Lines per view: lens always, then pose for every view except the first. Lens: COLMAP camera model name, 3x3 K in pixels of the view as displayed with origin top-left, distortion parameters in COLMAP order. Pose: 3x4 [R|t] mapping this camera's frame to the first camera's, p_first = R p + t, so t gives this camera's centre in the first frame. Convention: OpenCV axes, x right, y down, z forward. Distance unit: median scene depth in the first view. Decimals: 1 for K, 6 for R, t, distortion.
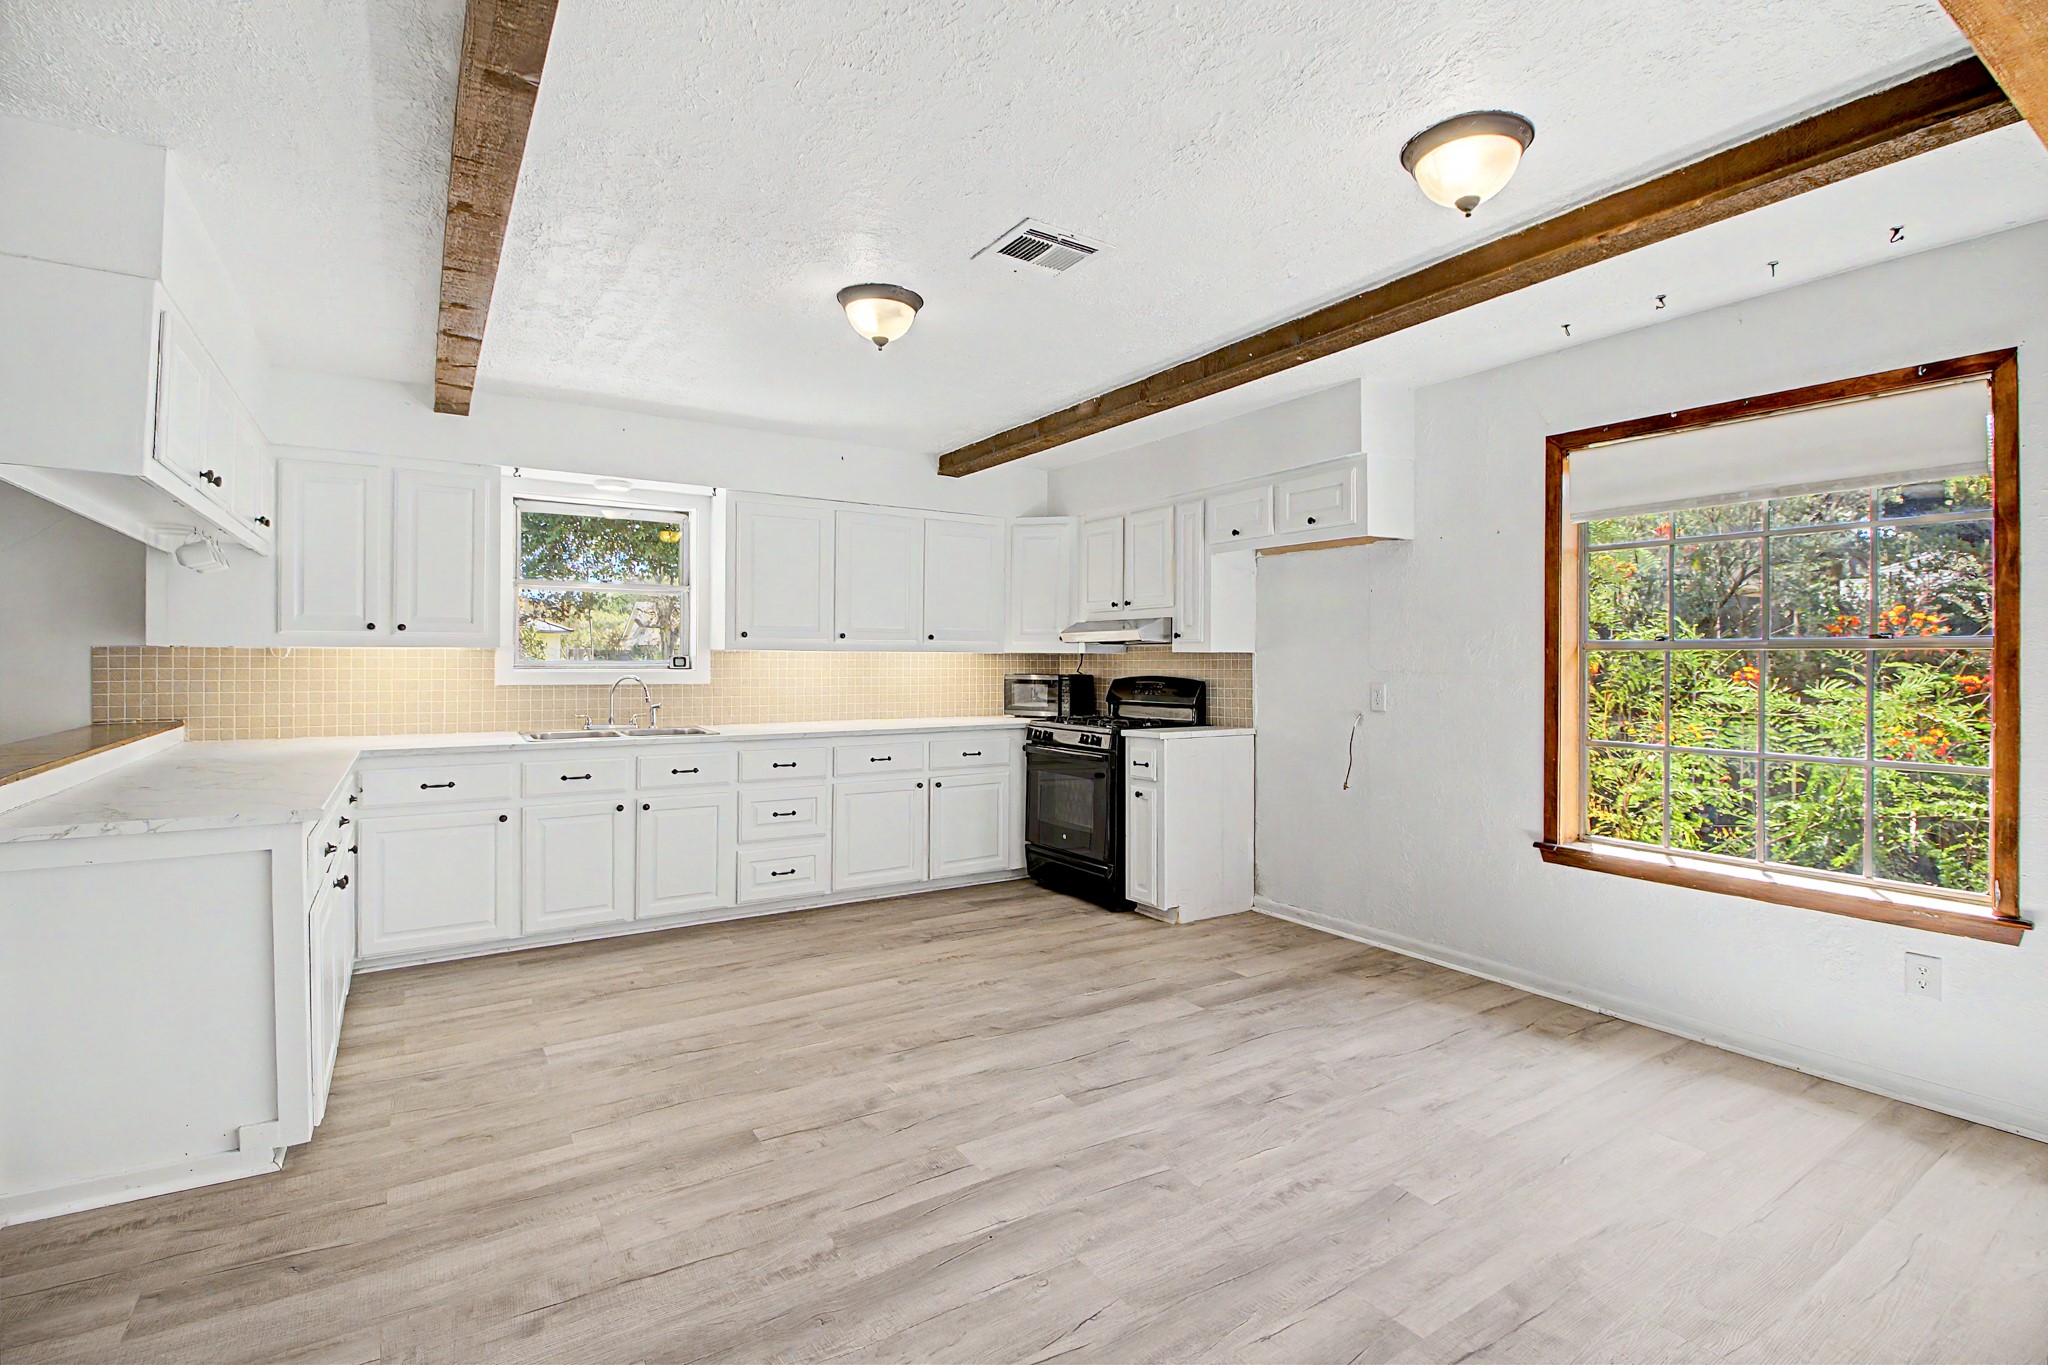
lens RADIAL K [[944.7, 0, 1028.4], [0, 944.7, 649.8], [0, 0, 1]] dist [-0.000200, -0.013137]
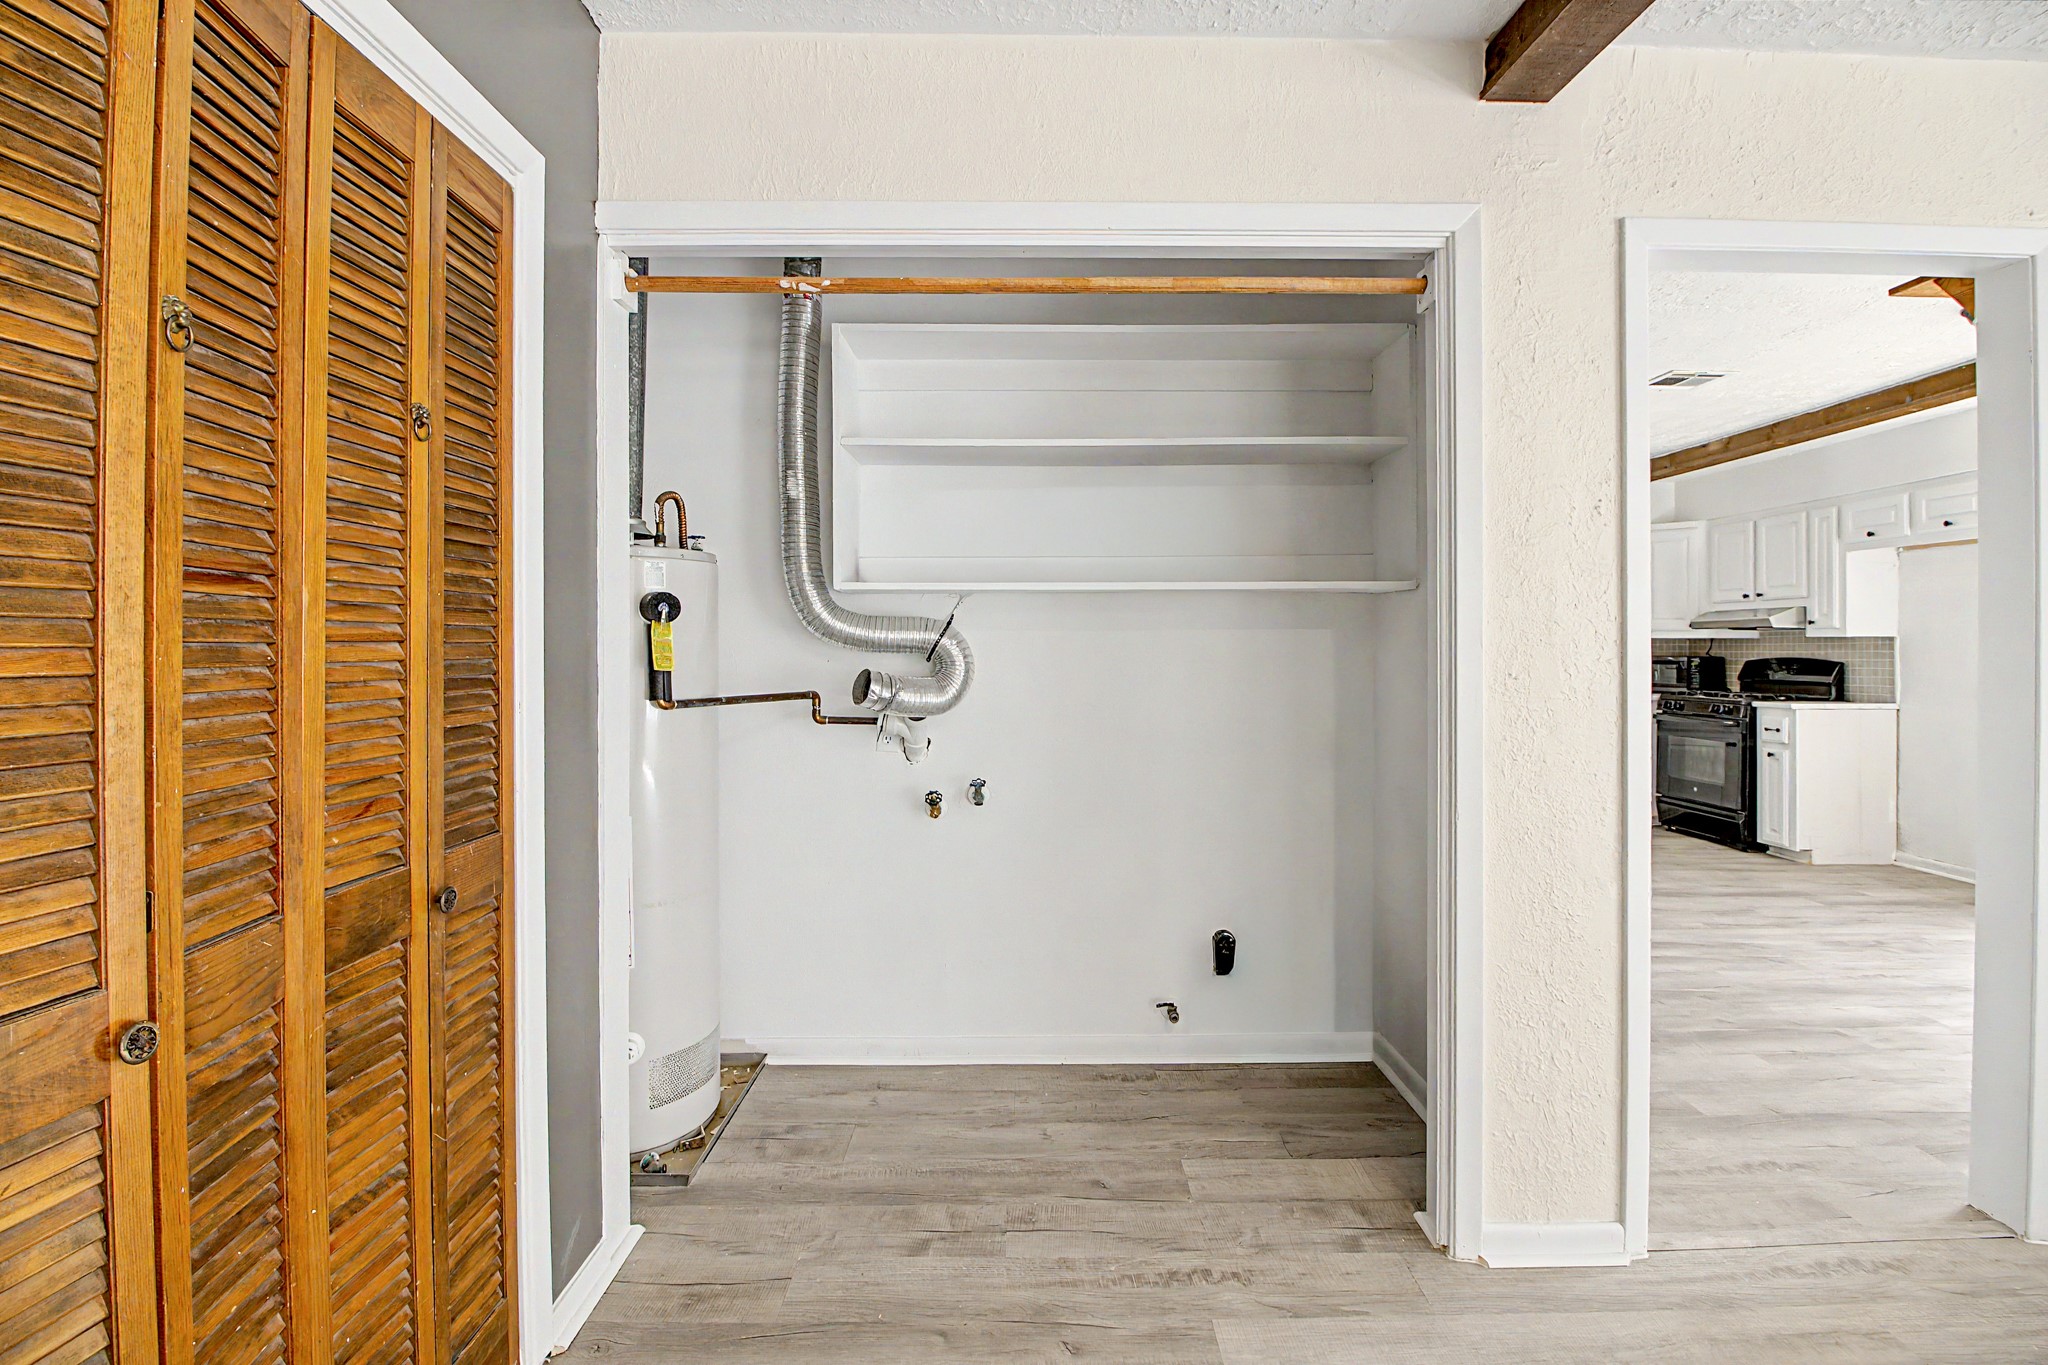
lens RADIAL K [[951.1, 0, 1026.9], [0, 951.1, 638.8], [0, 0, 1]] dist [-0.001500, -0.013516]
pose [[0.844275, -0.005601, -0.535881, -0.039285], [0.007327, 0.999973, 0.001092, -0.003469], [0.535860, -0.004849, 0.844293, -0.554425]]
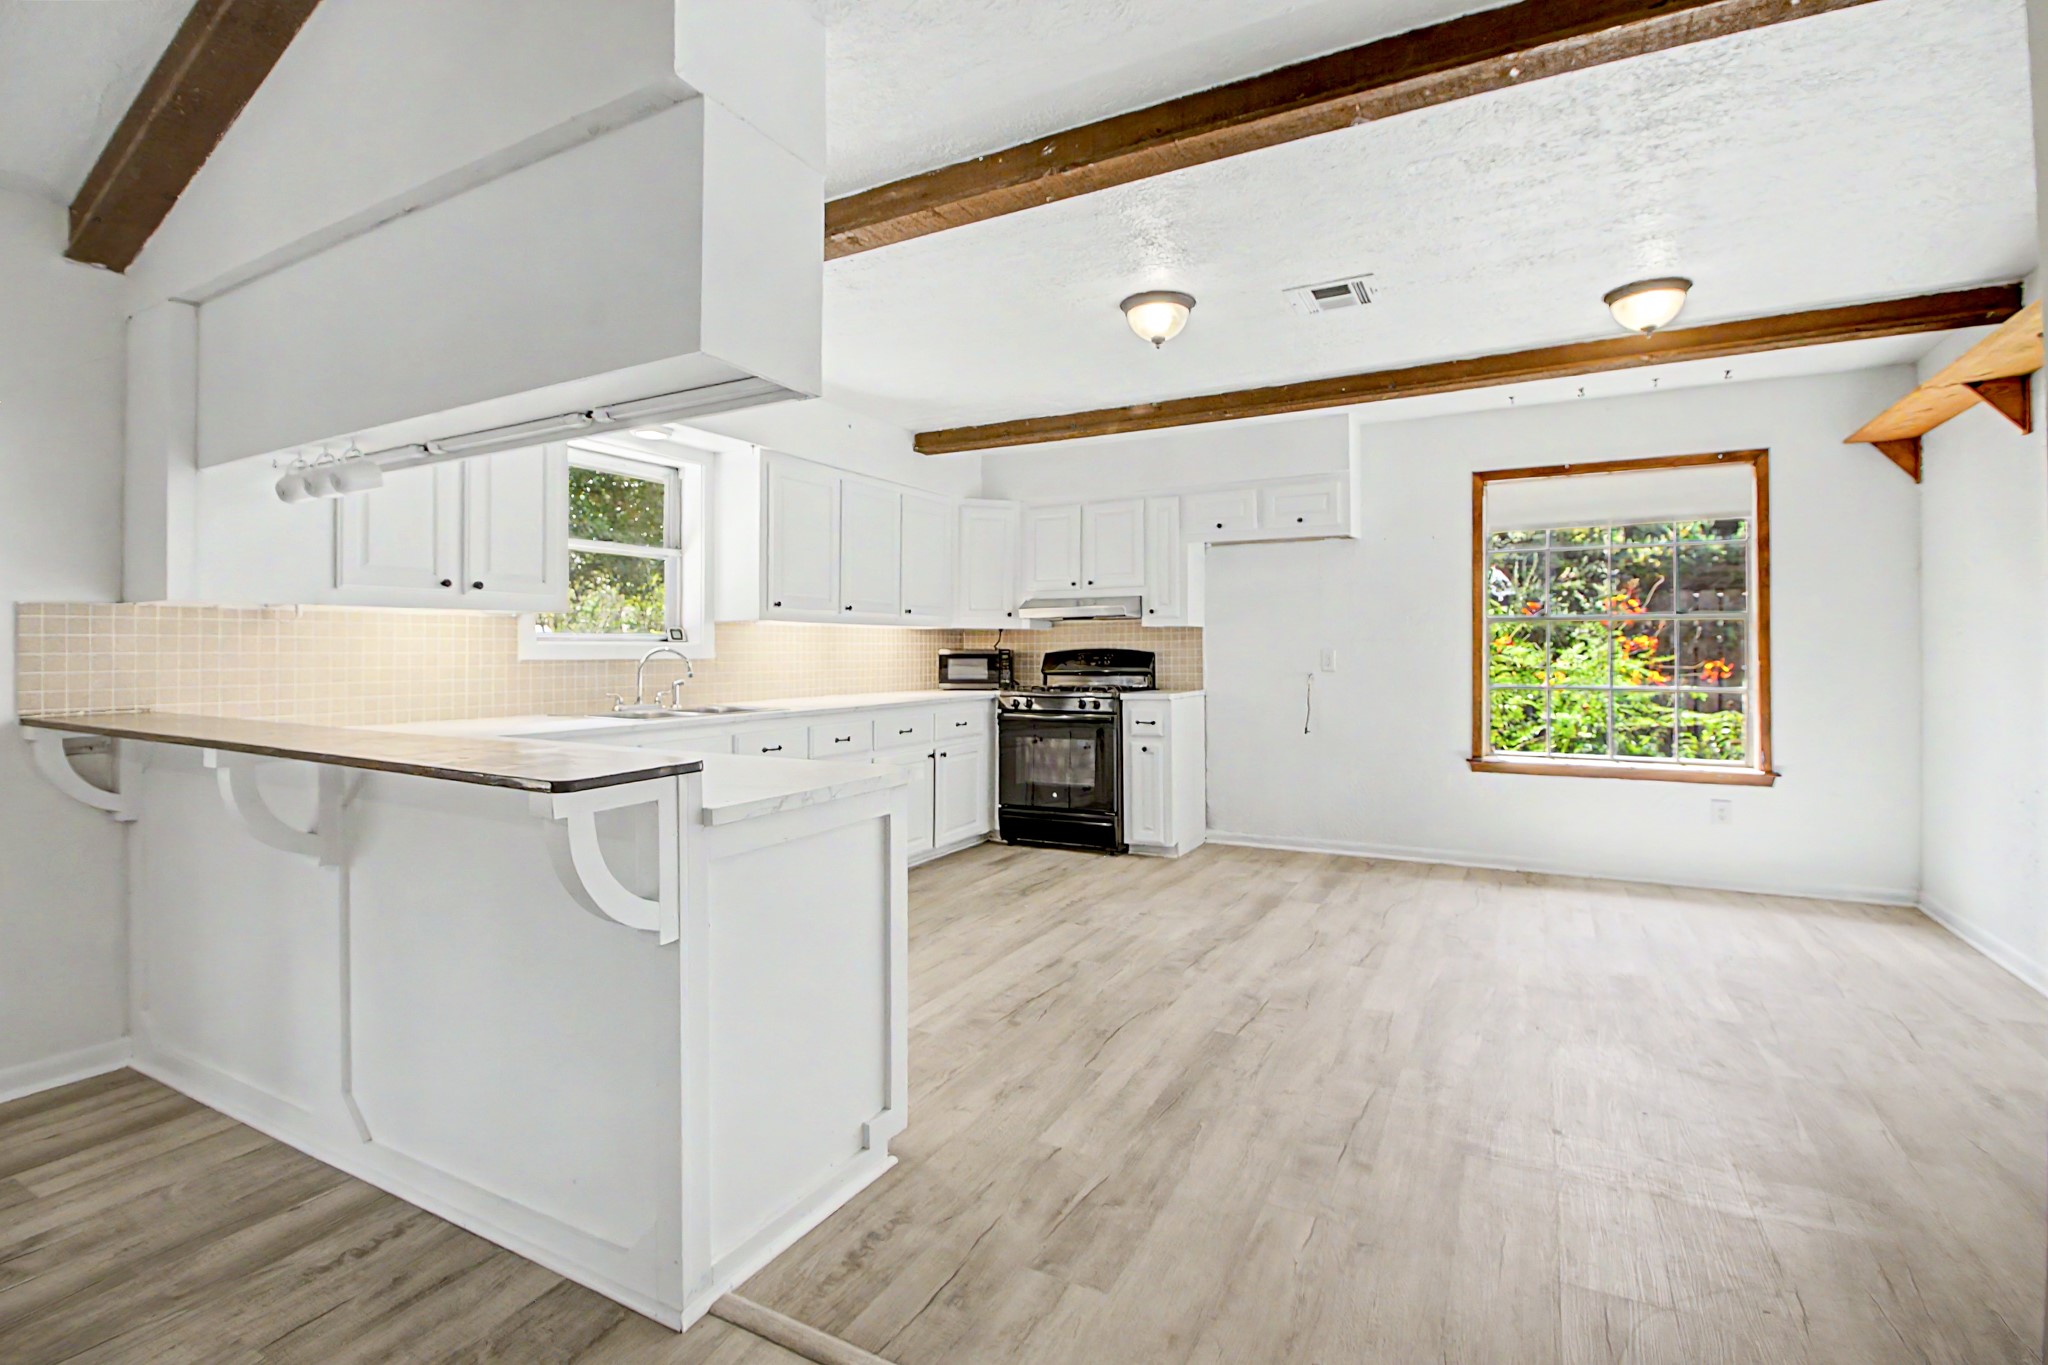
lens RADIAL K [[951.1, 0, 1026.9], [0, 951.1, 638.8], [0, 0, 1]] dist [-0.001500, -0.013516]
pose [[0.876415, -0.000280, 0.481557, -0.592881], [0.000888, 0.999999, -0.001034, 0.020989], [-0.481556, 0.001334, 0.876414, 0.057874]]
